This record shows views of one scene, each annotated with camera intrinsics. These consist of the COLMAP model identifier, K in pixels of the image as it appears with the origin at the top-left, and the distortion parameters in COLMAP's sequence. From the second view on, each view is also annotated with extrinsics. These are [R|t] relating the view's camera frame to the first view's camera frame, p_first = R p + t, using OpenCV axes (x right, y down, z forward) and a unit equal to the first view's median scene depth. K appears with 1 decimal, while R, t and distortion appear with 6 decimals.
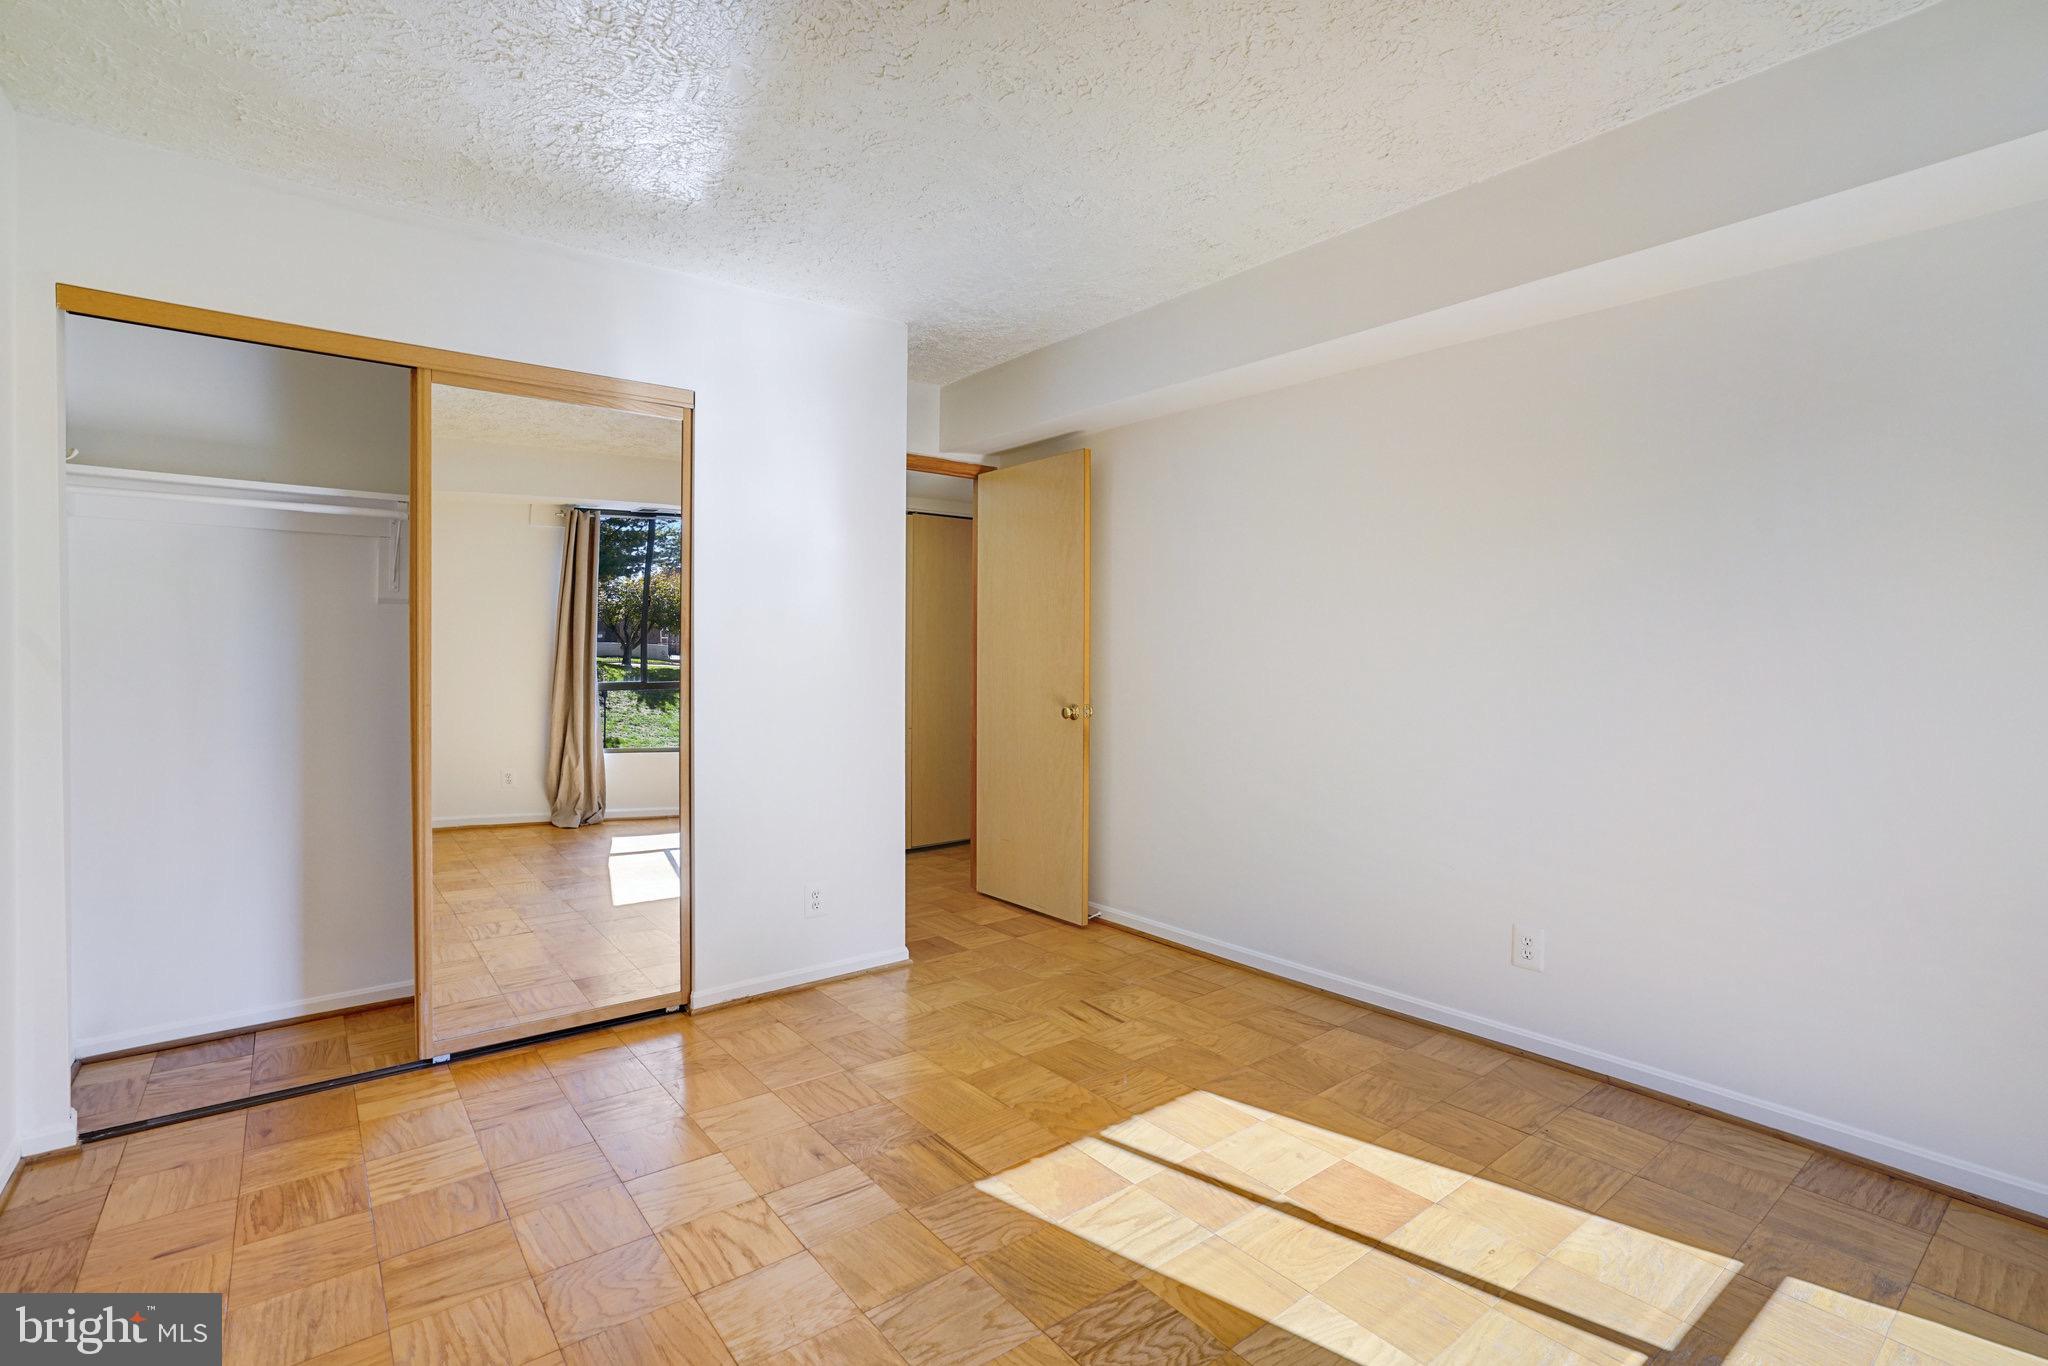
lens RADIAL K [[946.3, 0, 1023.2], [0, 946.3, 665.4], [0, 0, 1]] dist [0.015696, 0.005490]
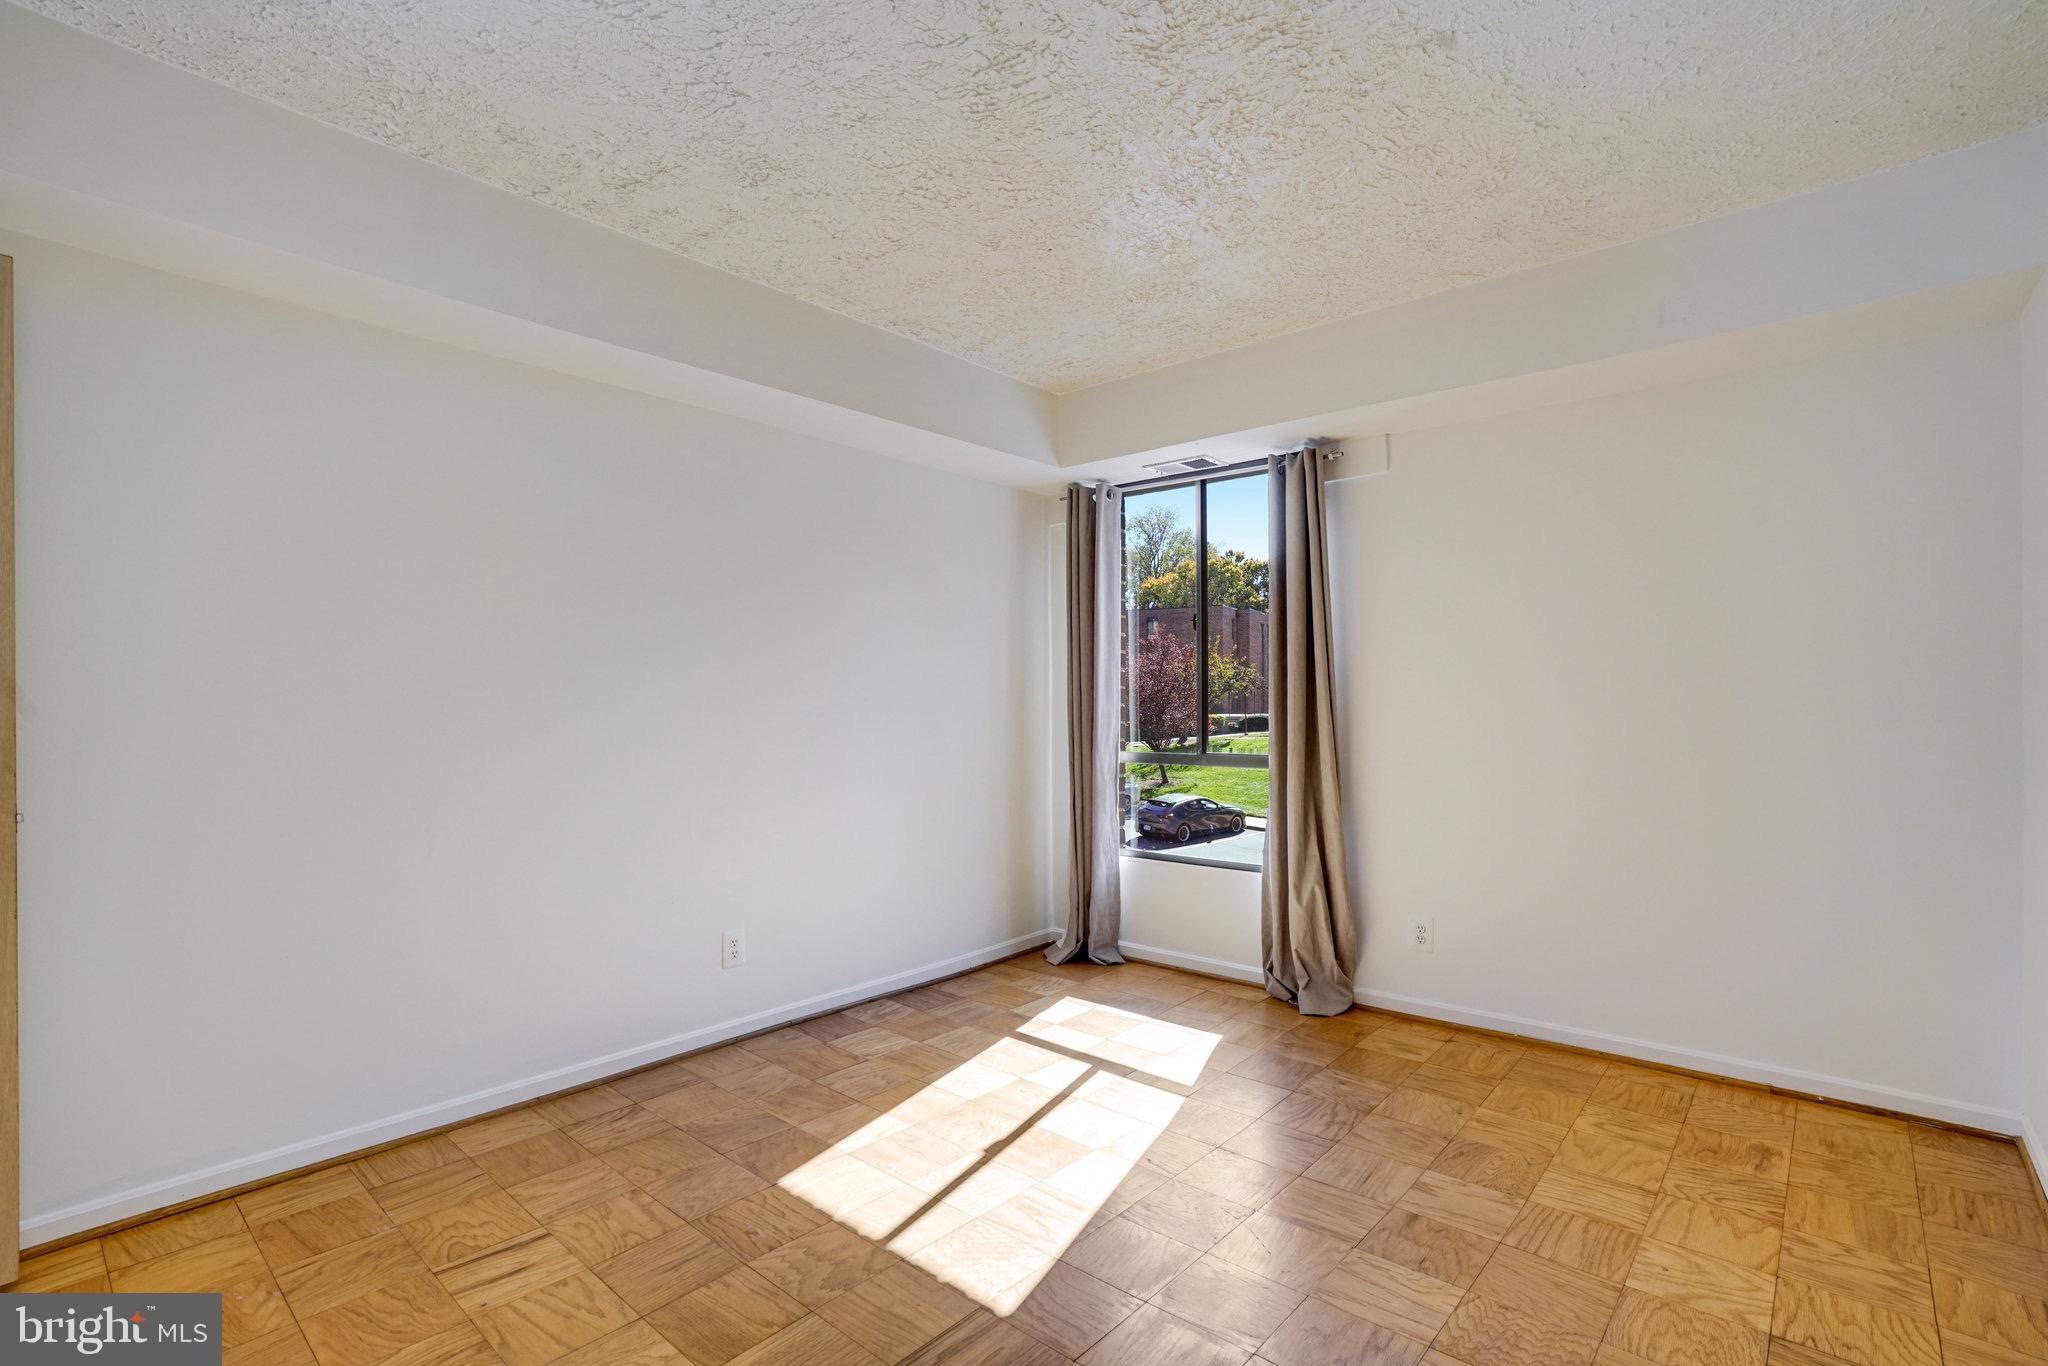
lens RADIAL K [[946.3, 0, 1005.5], [0, 946.3, 678.0], [0, 0, 1]] dist [0.015696, 0.005490]
pose [[-0.161921, 0.035207, 0.986175, -0.824447], [0.003535, 0.999378, -0.035098, 0.009457], [-0.986797, -0.002197, -0.161945, 1.037626]]
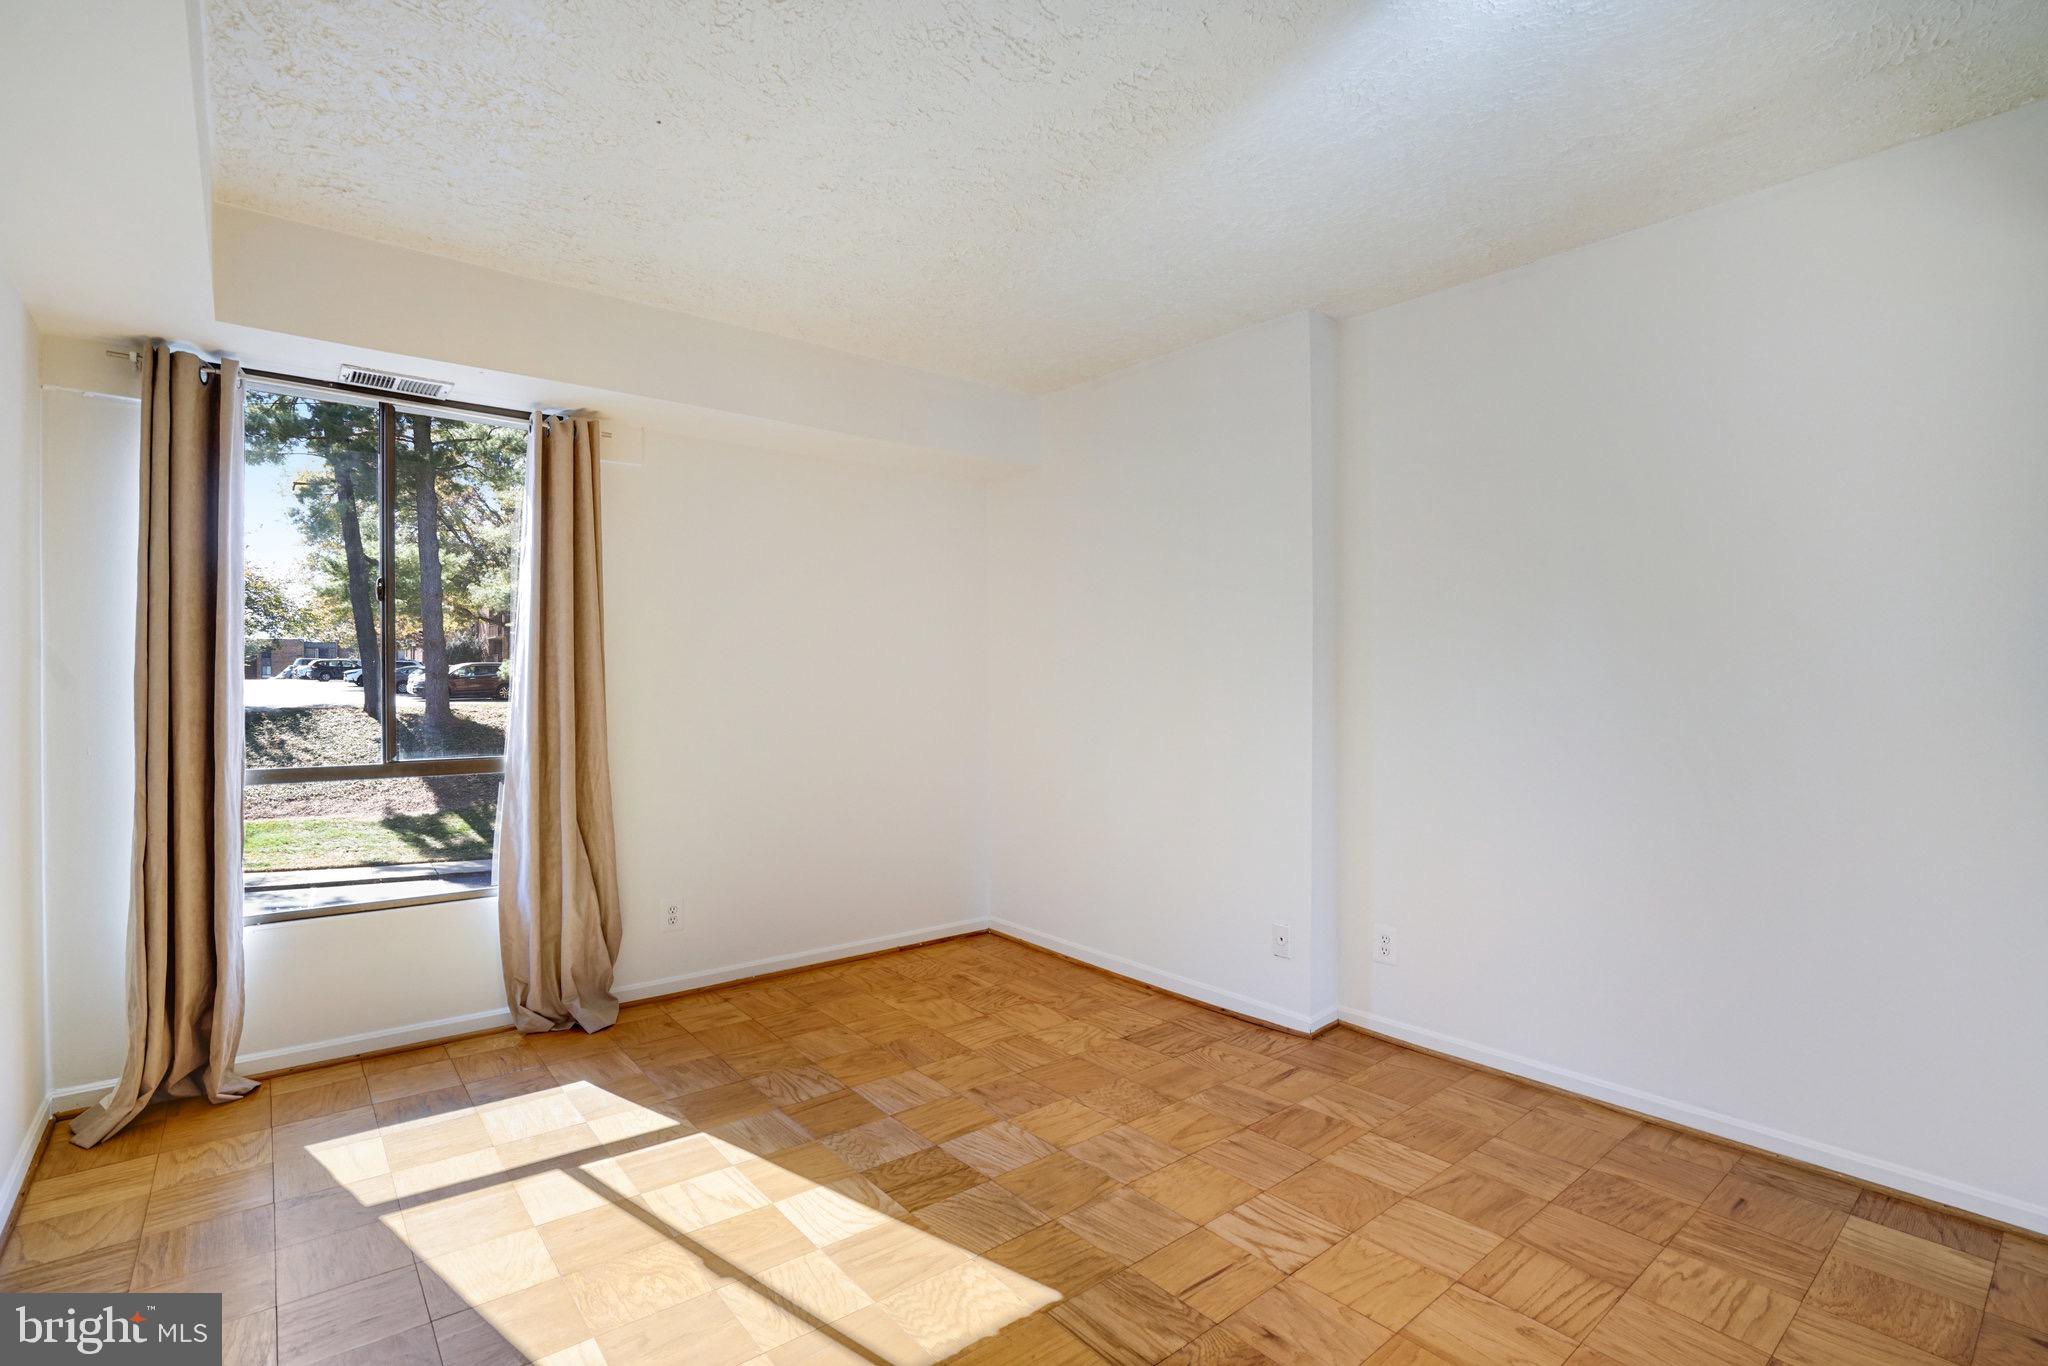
lens RADIAL K [[946.3, 0, 1006.2], [0, 946.3, 701.4], [0, 0, 1]] dist [0.015696, 0.005490]
pose [[-0.999946, -0.005261, 0.009005, -0.007408], [-0.005234, 0.999982, 0.003082, 0.004550], [-0.009021, 0.003035, -0.999955, 1.693278]]
